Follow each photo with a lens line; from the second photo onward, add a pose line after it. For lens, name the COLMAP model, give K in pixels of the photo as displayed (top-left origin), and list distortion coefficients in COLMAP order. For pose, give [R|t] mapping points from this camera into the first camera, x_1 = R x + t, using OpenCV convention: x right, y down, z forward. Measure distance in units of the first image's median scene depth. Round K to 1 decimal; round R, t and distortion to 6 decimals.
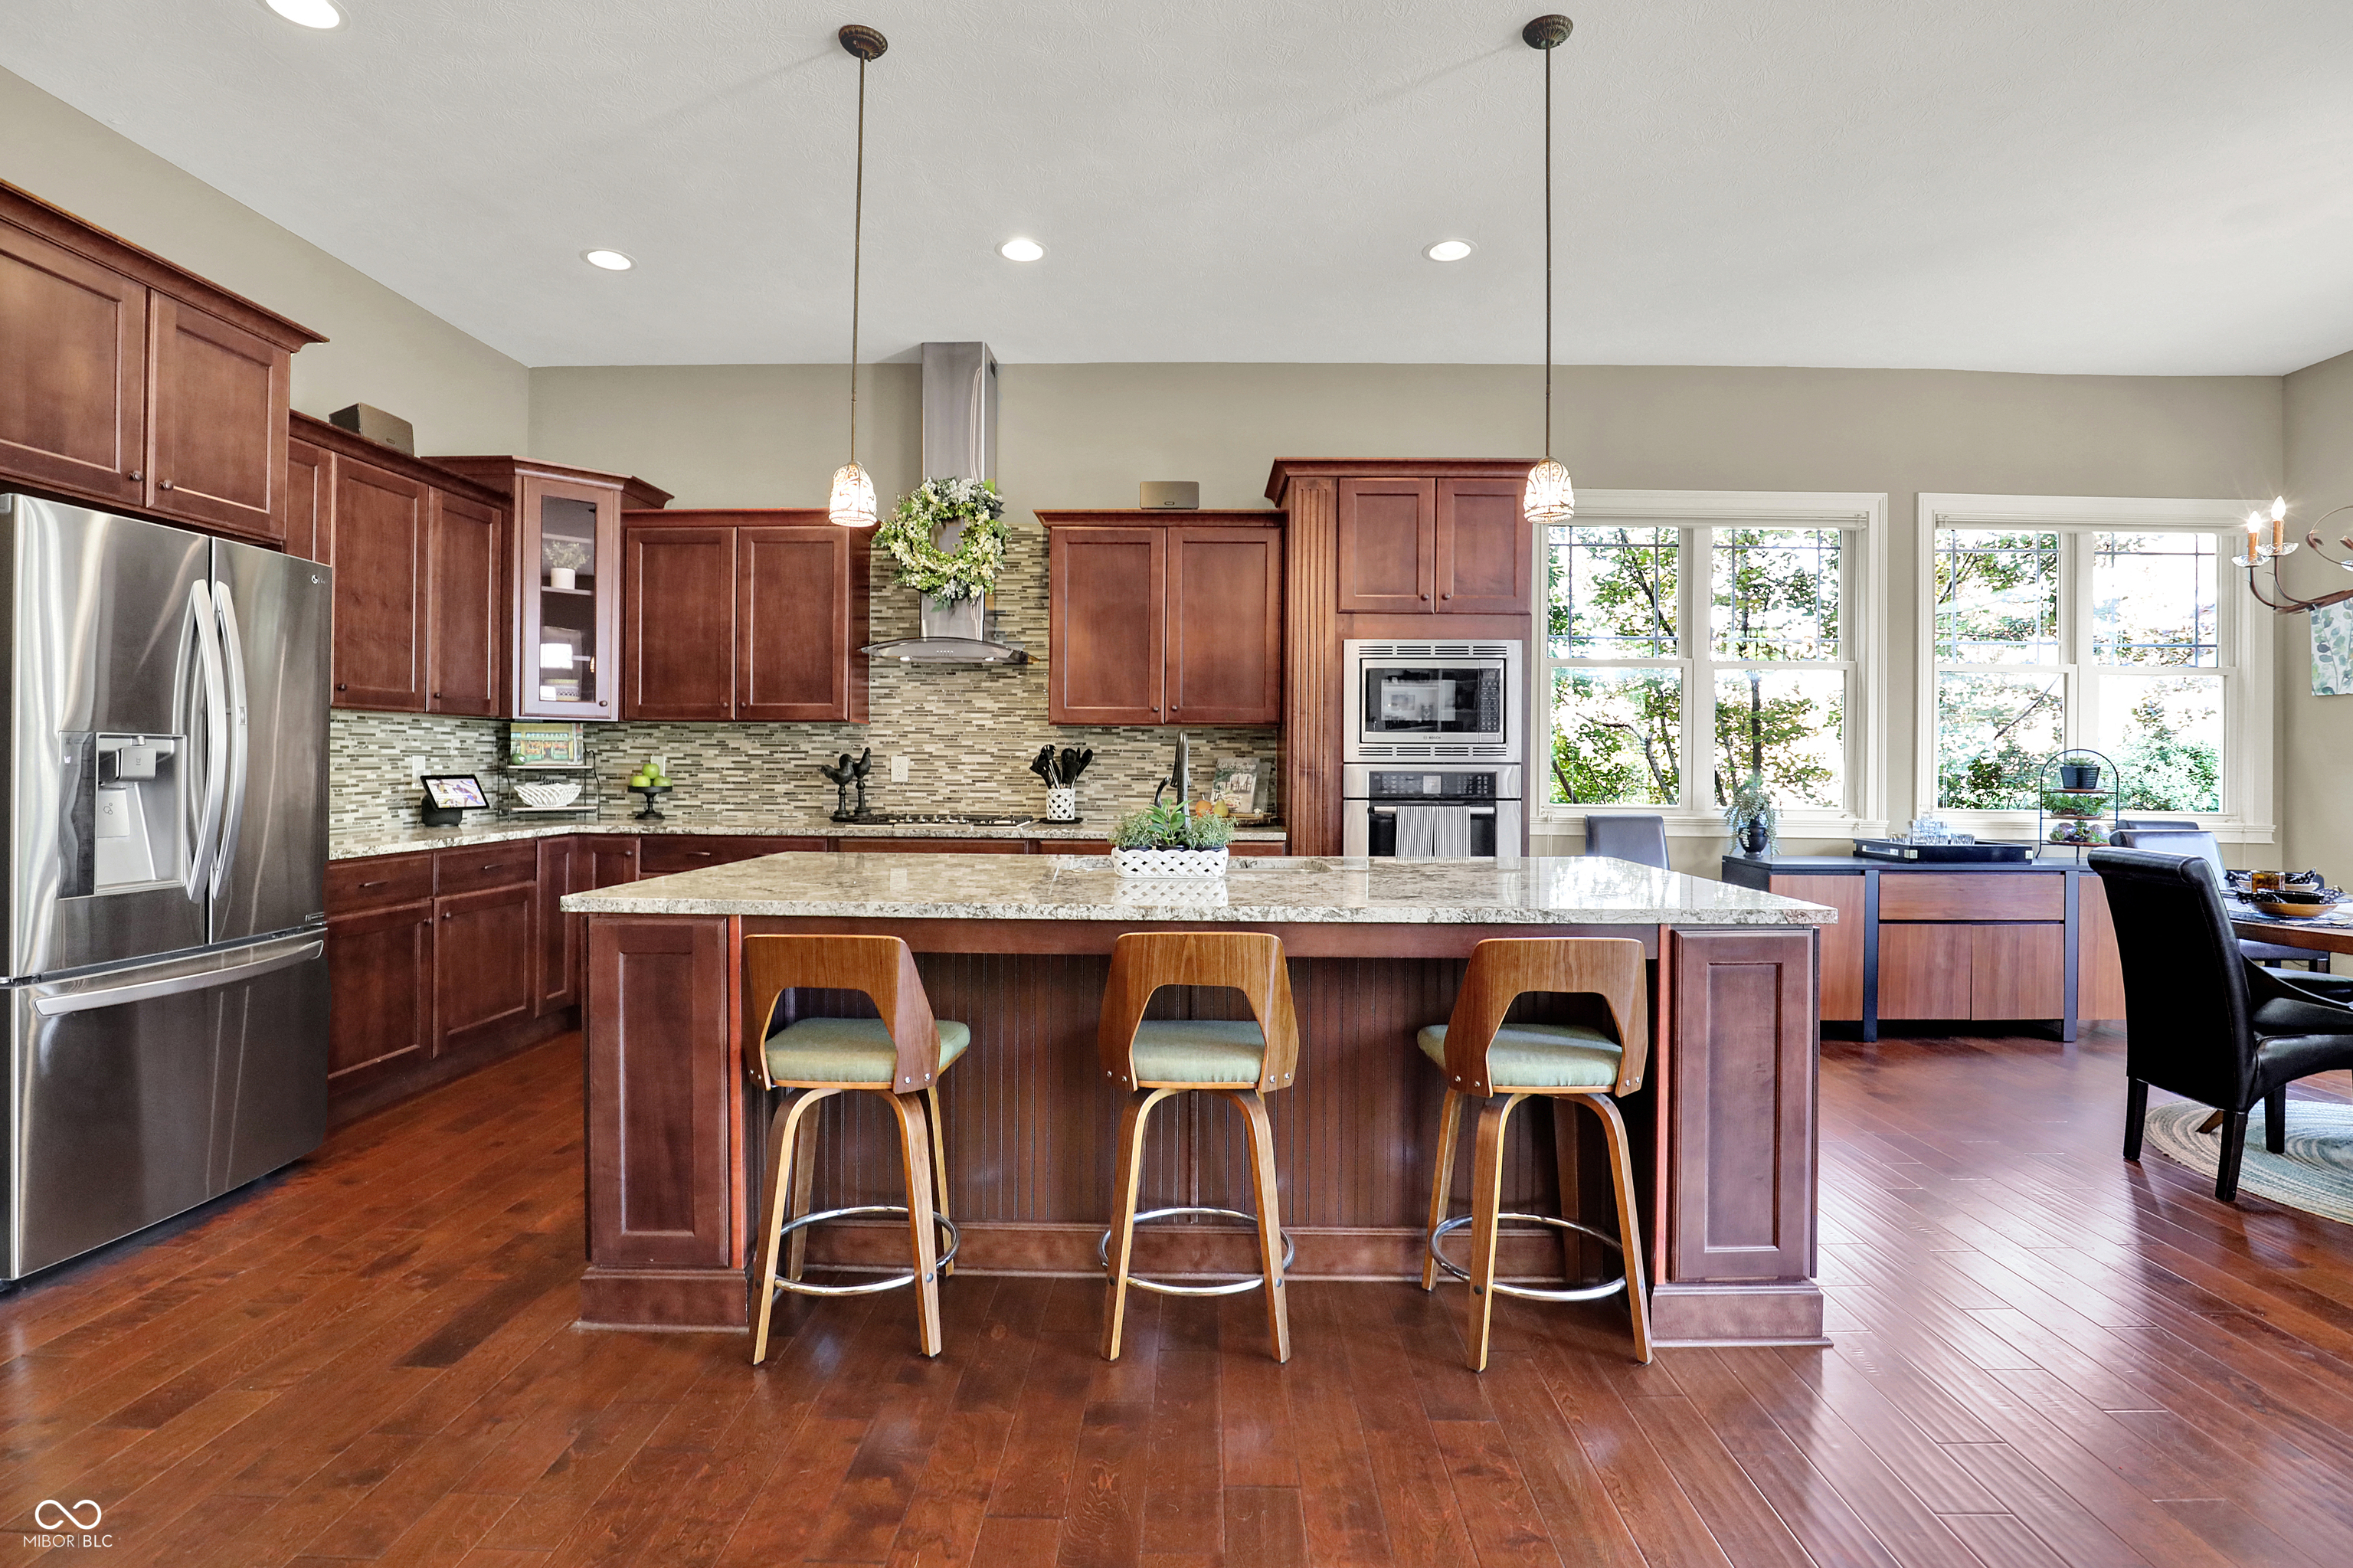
lens RADIAL K [[1116.4, 0, 1168.5], [0, 1116.4, 762.5], [0, 0, 1]] dist [-0.031845, 0.005704]
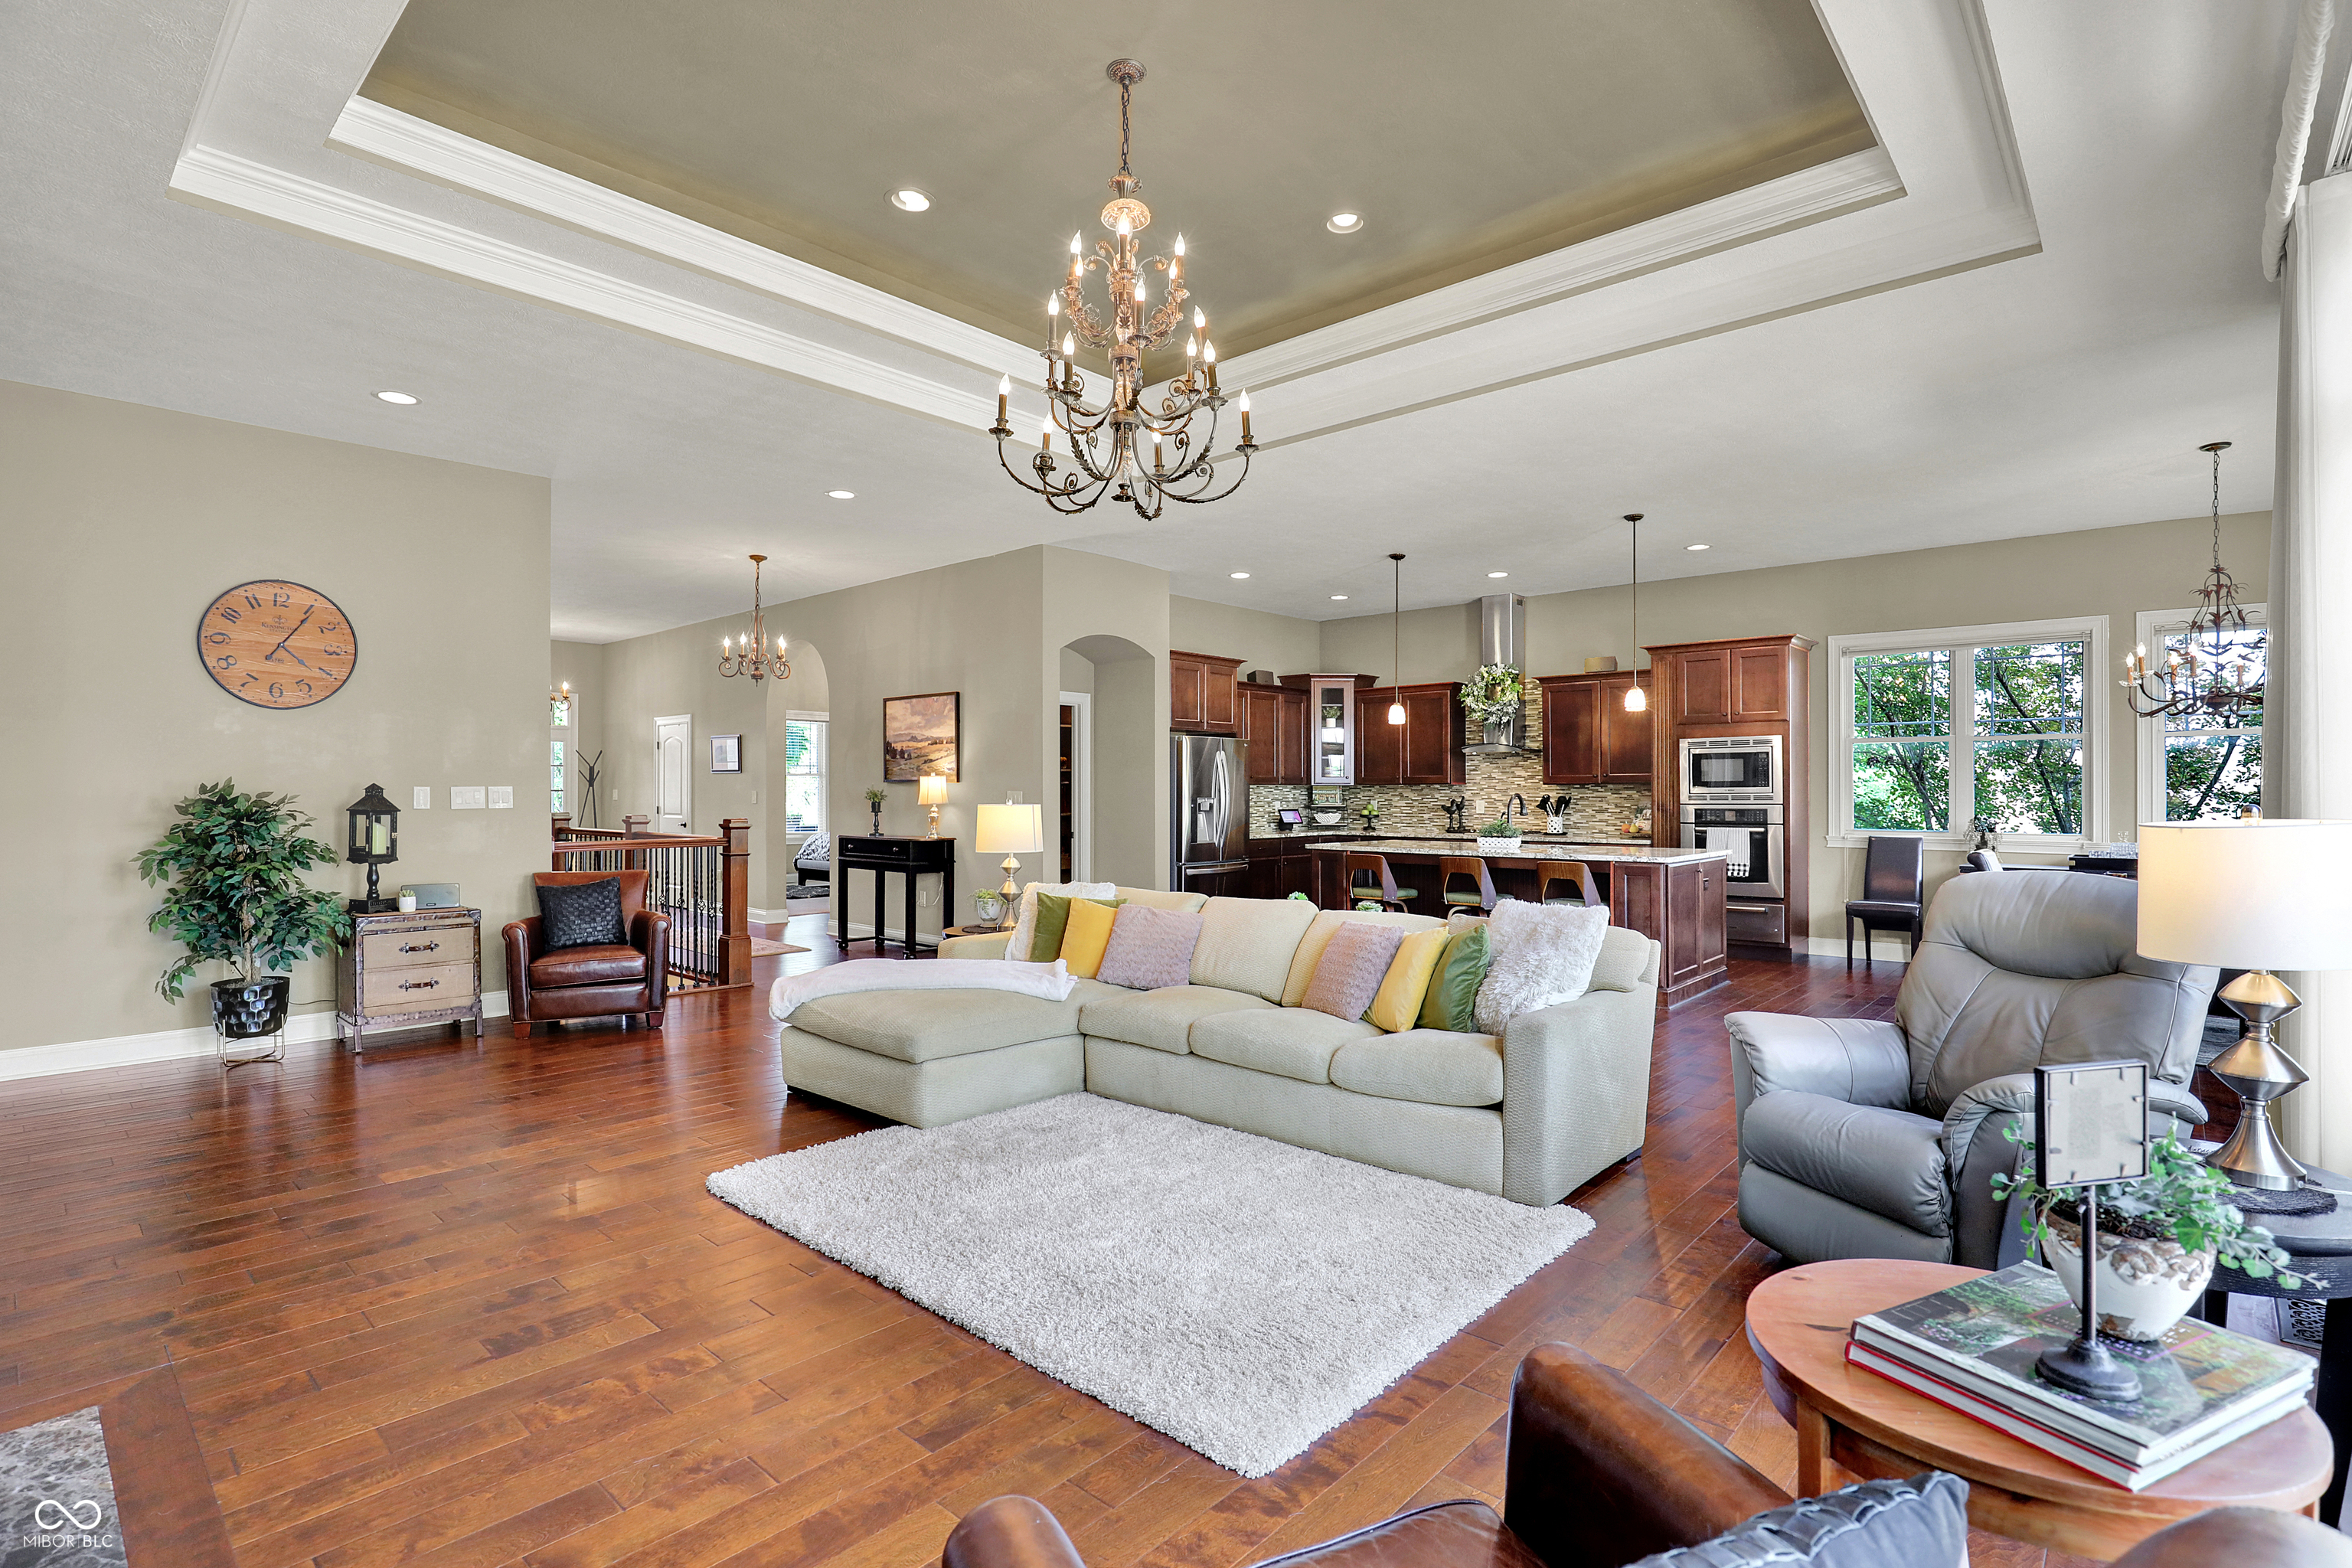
lens RADIAL K [[1115.9, 0, 1176.1], [0, 1115.9, 792.0], [0, 0, 1]] dist [-0.031845, 0.005704]
pose [[0.761985, -0.007716, -0.647549, 0.702117], [0.005246, 0.999970, -0.005742, -0.012925], [0.647574, 0.000978, 0.762002, -0.964975]]
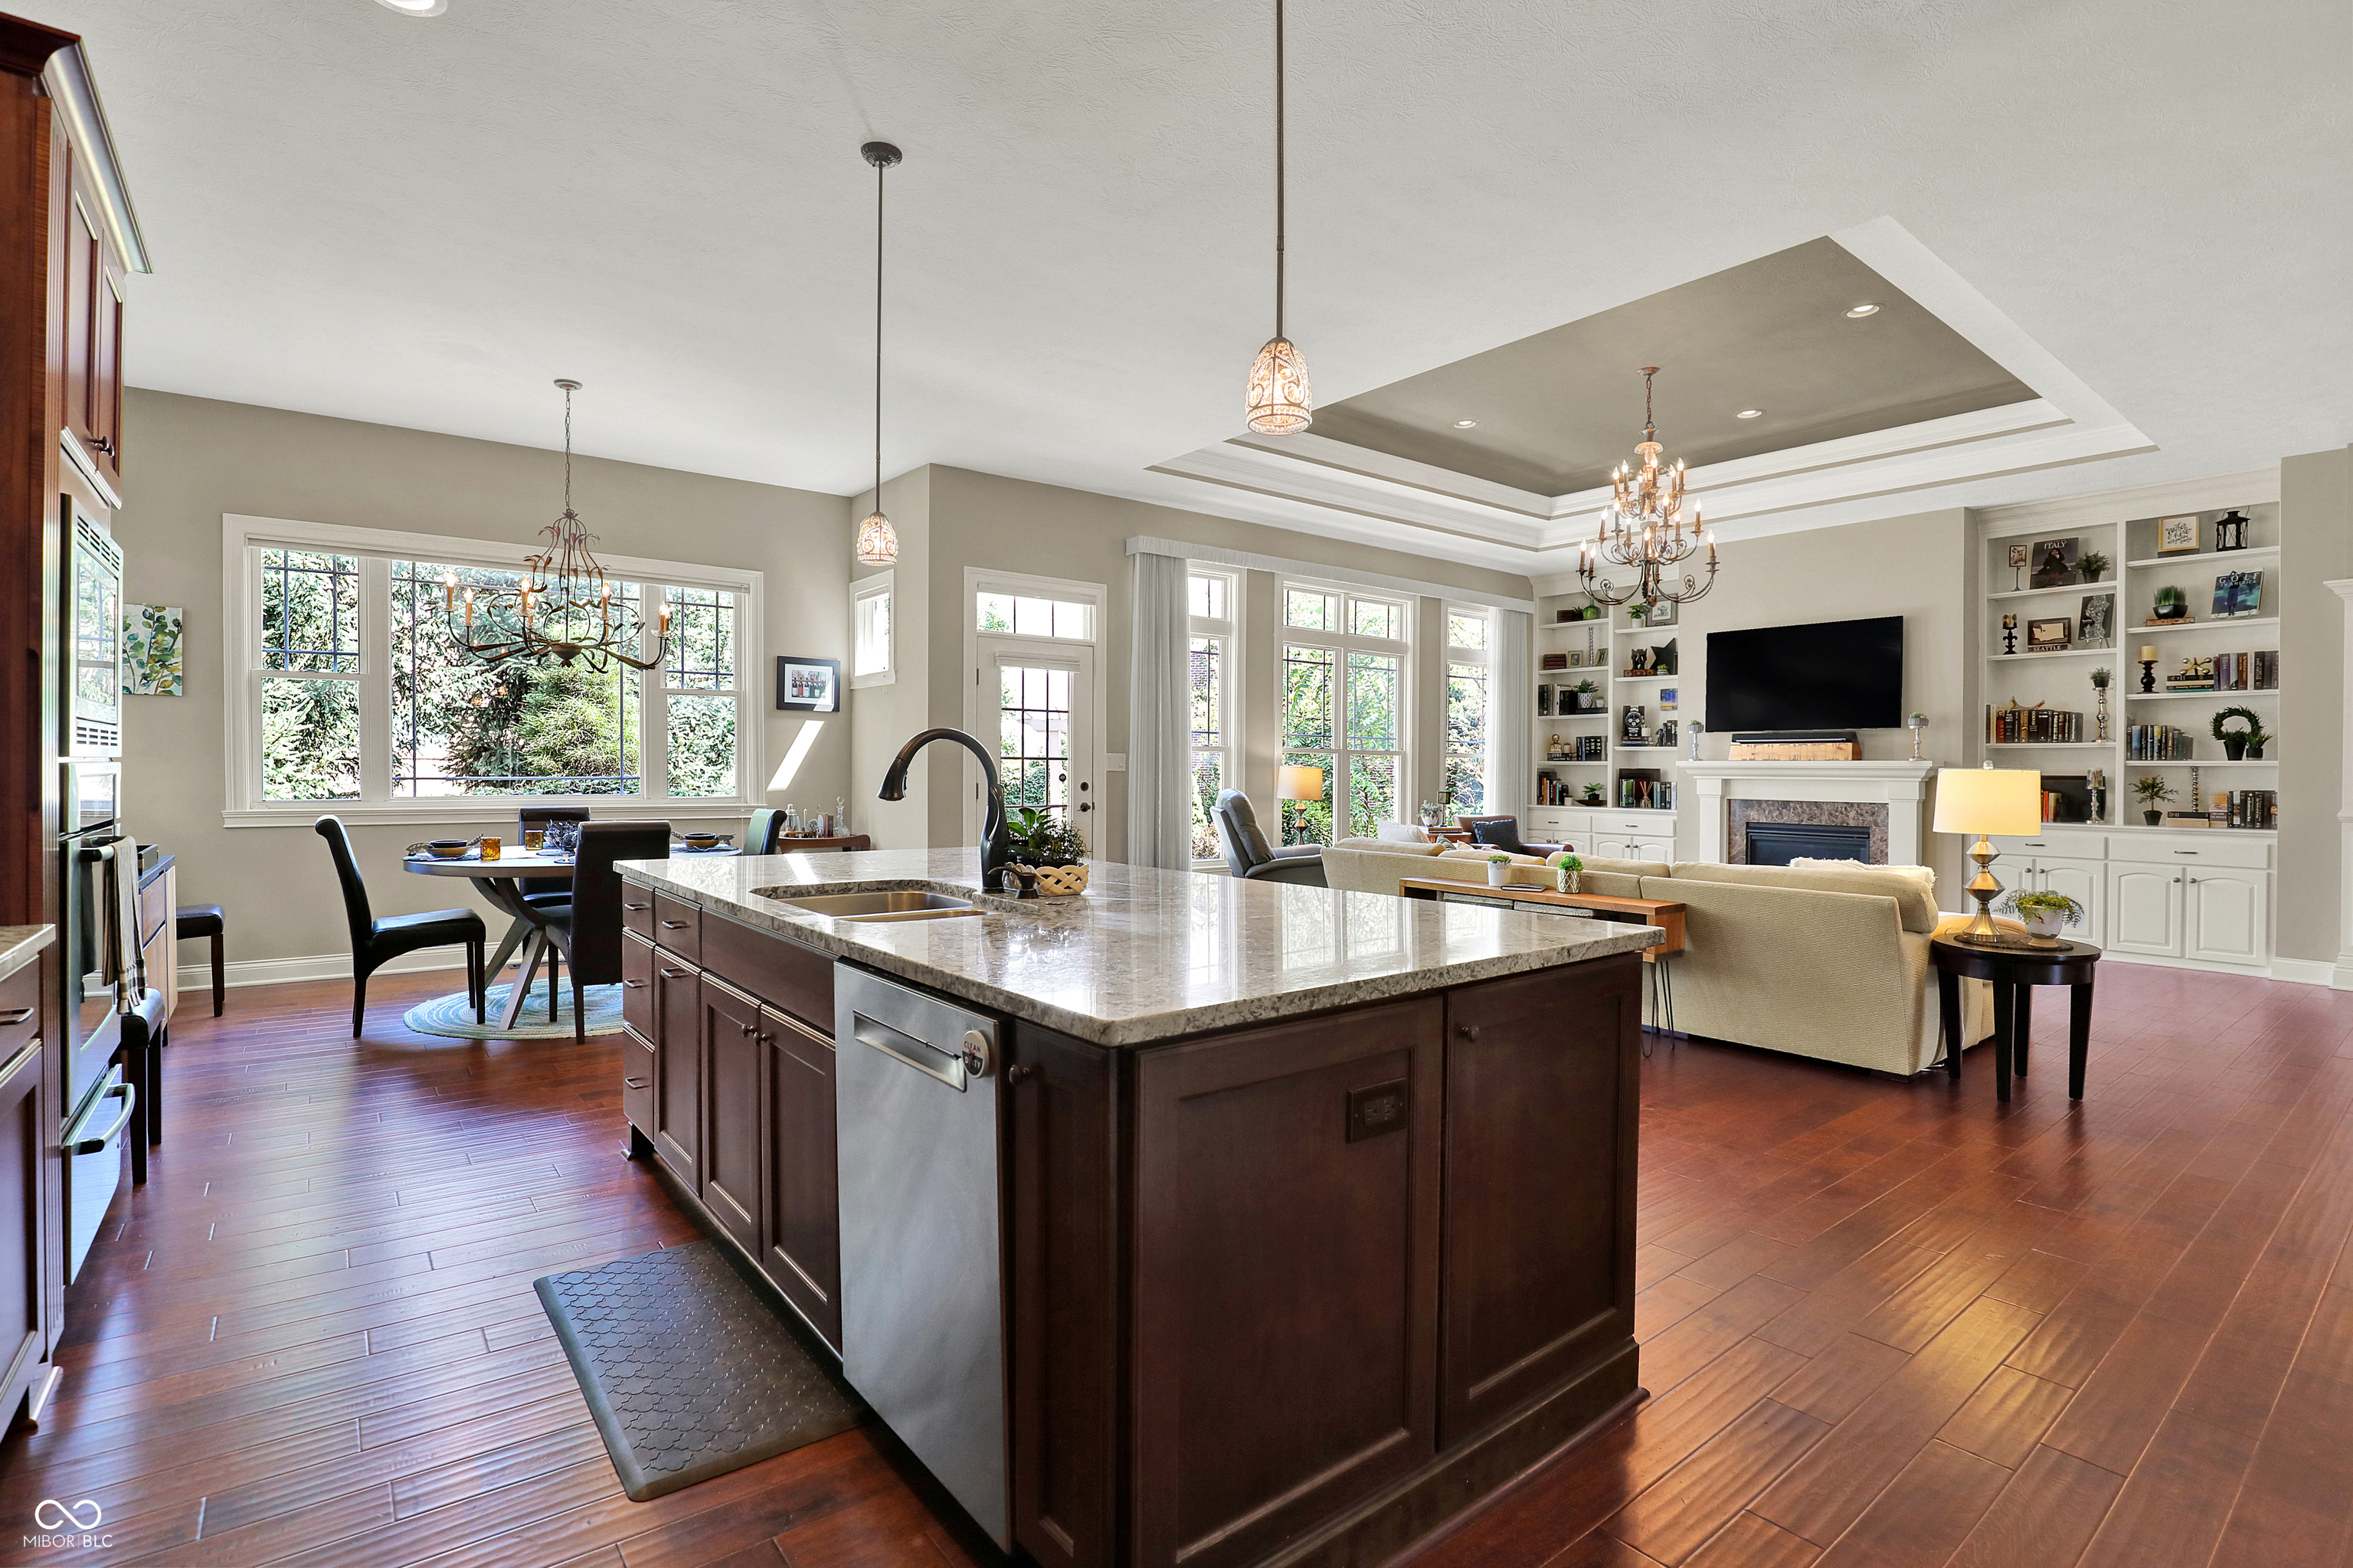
lens RADIAL K [[1116.4, 0, 1178.8], [0, 1116.4, 783.0], [0, 0, 1]] dist [-0.031845, 0.005704]
pose [[-0.647818, -0.025424, 0.761371, -0.473227], [-0.015688, 0.999676, 0.020033, -0.010285], [-0.761634, 0.001033, -0.648007, 0.914107]]
